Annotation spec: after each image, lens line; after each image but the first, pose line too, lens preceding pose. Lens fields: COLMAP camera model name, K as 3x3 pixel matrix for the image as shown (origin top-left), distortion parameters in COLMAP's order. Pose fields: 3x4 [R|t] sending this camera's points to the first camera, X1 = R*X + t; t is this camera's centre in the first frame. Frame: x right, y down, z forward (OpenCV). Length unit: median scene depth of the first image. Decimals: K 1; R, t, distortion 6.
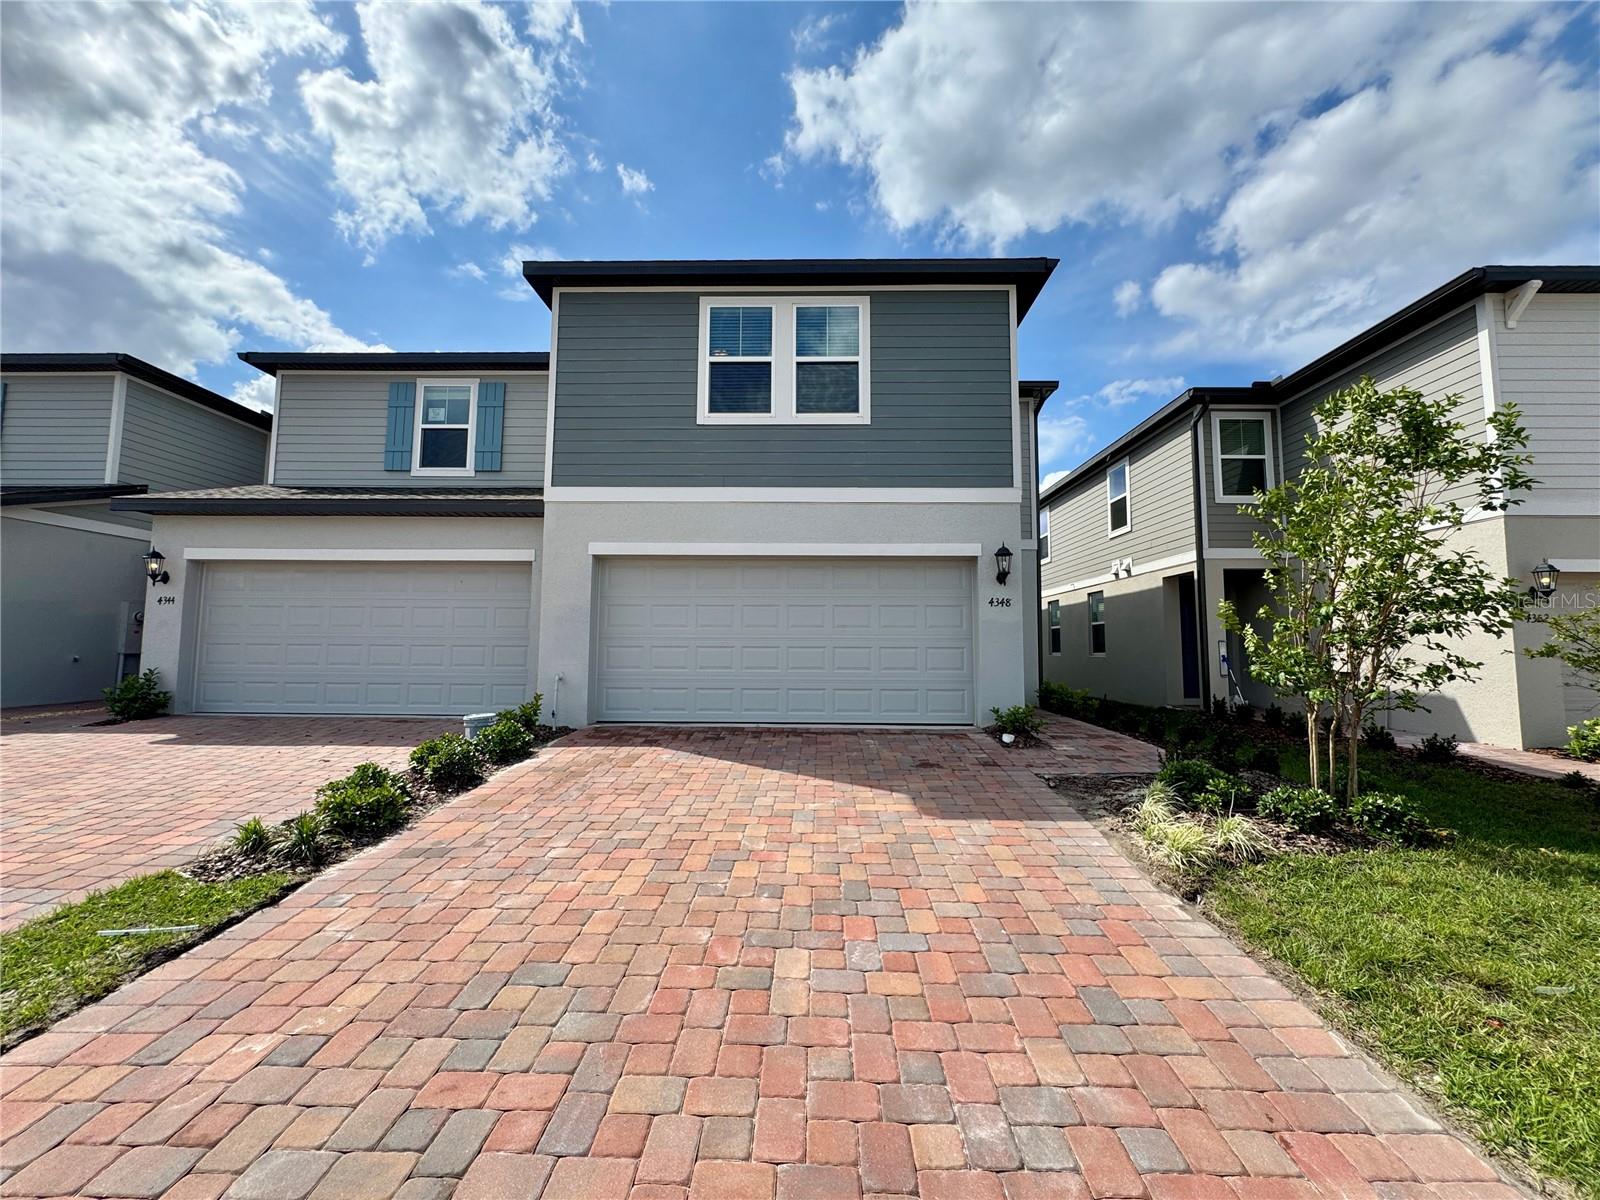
lens RADIAL K [[642.7, 0, 800.3], [0, 642.7, 595.8], [0, 0, 1]] dist [-0.007416, -0.000130]
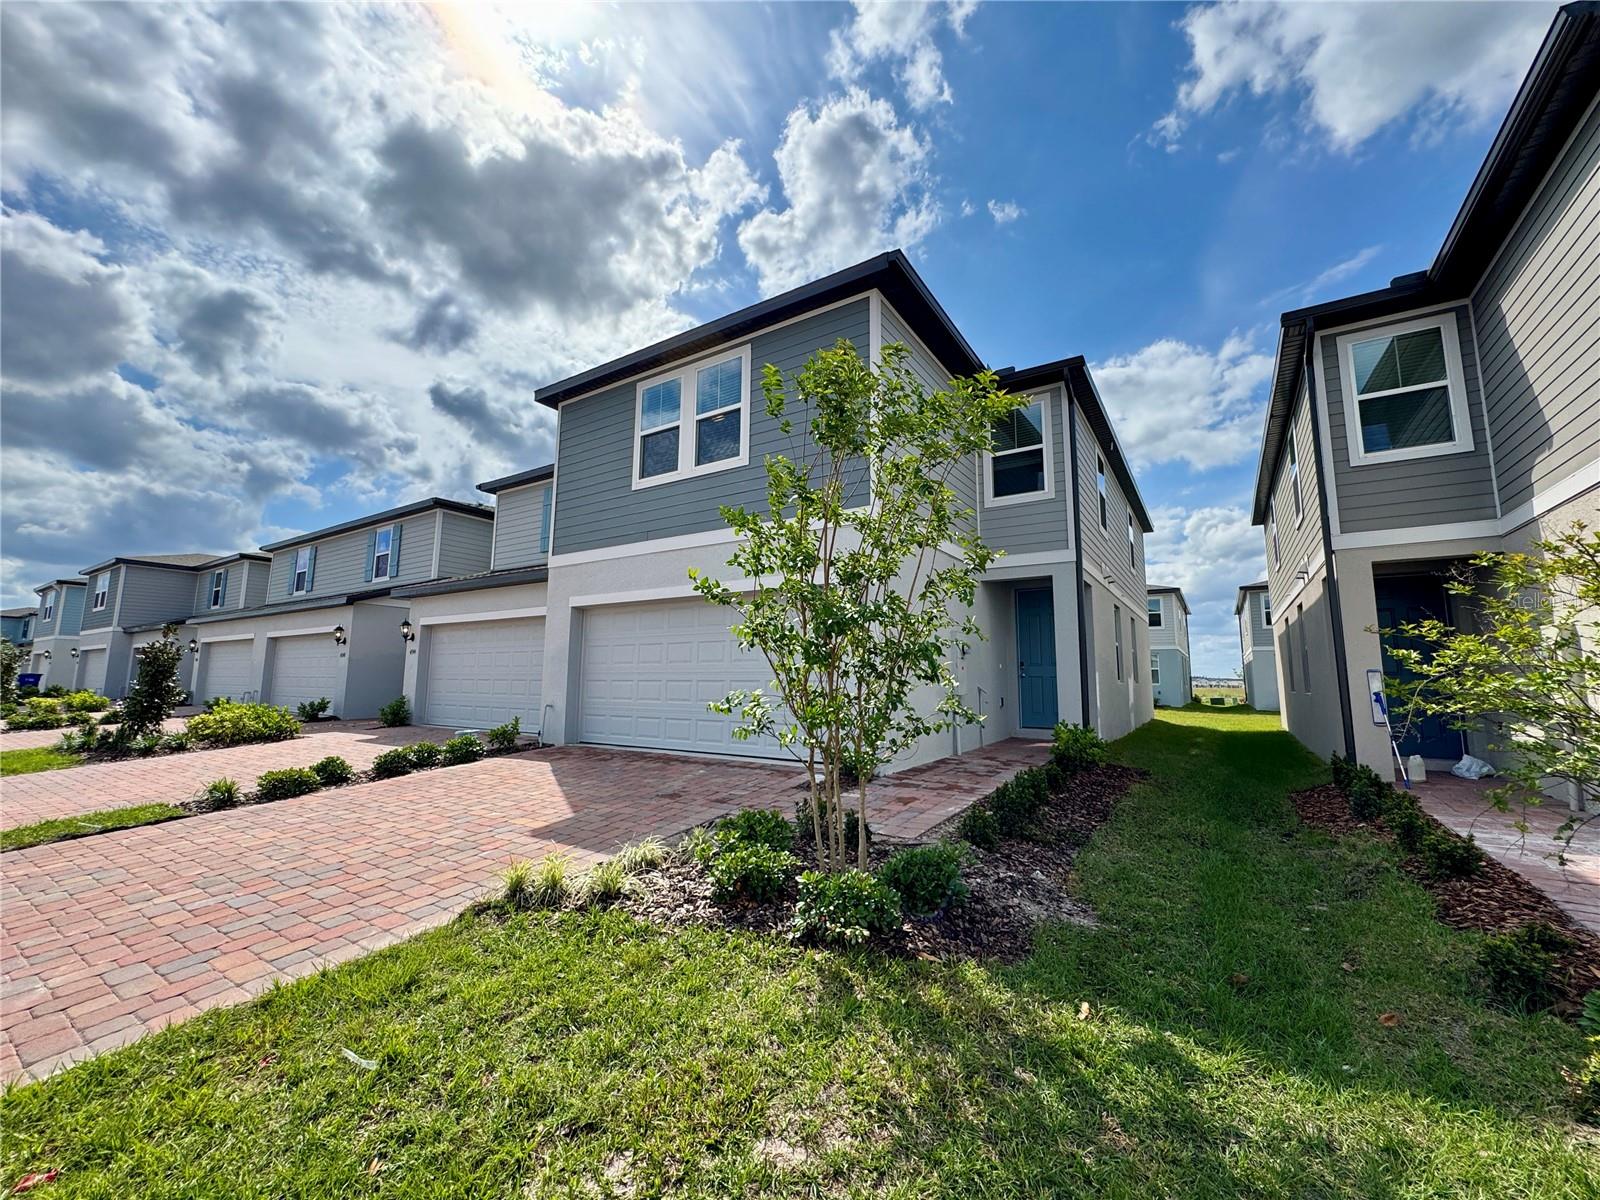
lens RADIAL K [[642.7, 0, 802.6], [0, 642.7, 600.6], [0, 0, 1]] dist [-0.007416, -0.000130]
pose [[0.849541, -0.067870, -0.523139, 0.704292], [0.042017, 0.997244, -0.061146, 0.019270], [0.525847, 0.029965, 0.850051, 0.168463]]
